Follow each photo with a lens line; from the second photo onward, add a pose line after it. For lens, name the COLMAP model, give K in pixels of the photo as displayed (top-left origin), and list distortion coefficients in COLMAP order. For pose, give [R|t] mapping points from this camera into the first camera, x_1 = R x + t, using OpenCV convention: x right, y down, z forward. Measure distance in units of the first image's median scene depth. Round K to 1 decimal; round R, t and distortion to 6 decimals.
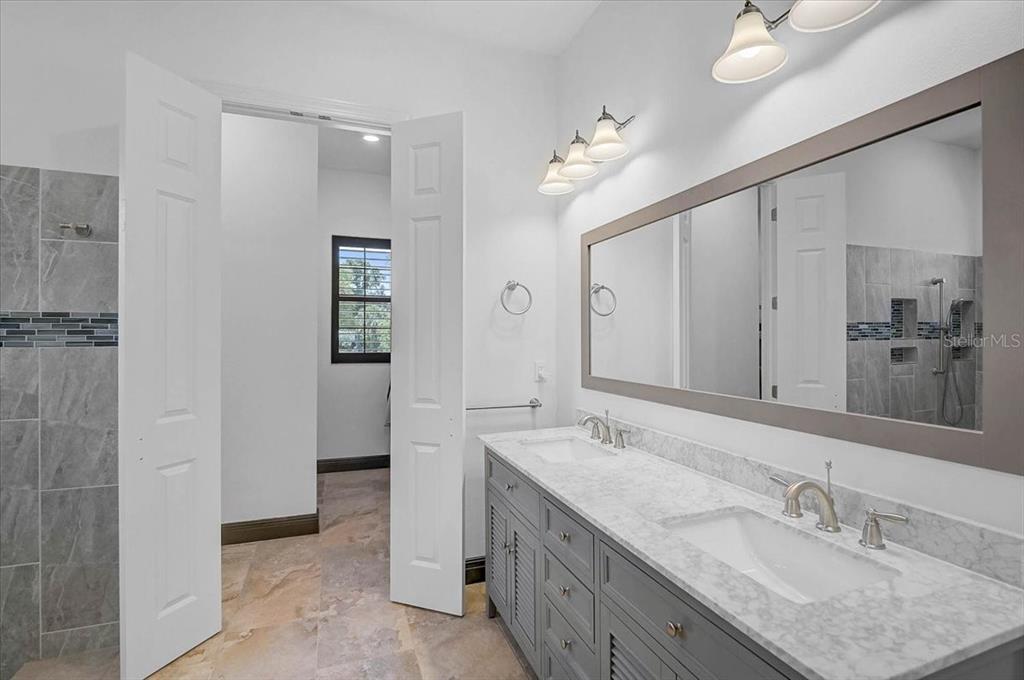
lens RADIAL K [[477.7, 0, 511.4], [0, 477.7, 334.6], [0, 0, 1]] dist [-0.005526, -0.001923]
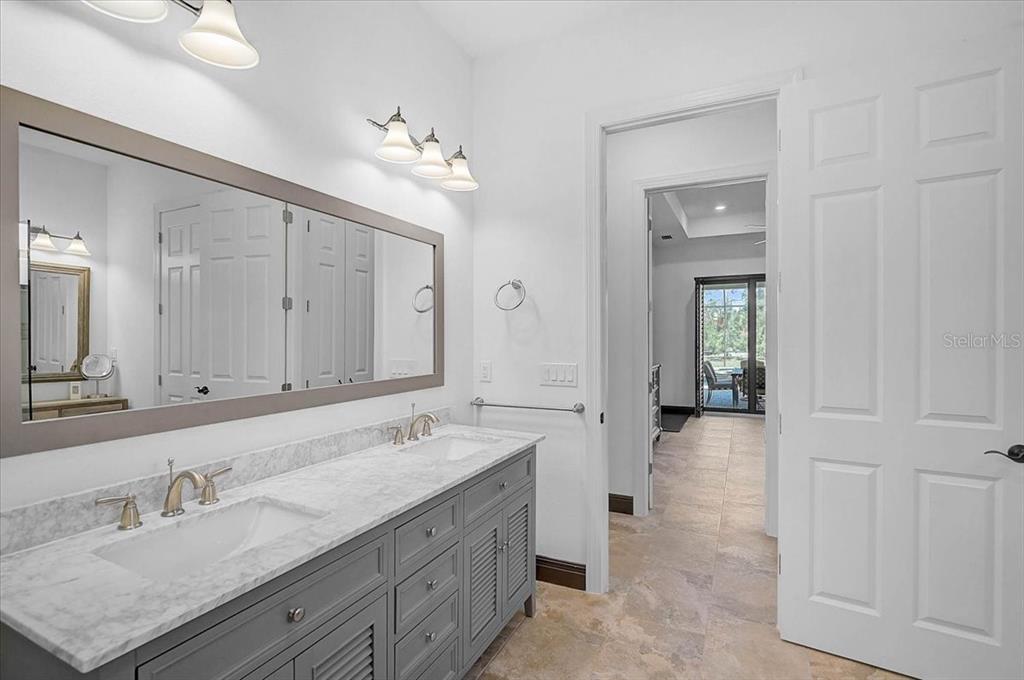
lens RADIAL K [[477.7, 0, 511.4], [0, 477.7, 334.6], [0, 0, 1]] dist [-0.005526, -0.001923]
pose [[-0.674674, 0.004197, 0.738104, -0.720828], [0.000209, 0.999985, -0.005495, 0.011163], [-0.738116, -0.003553, -0.674664, 1.507828]]
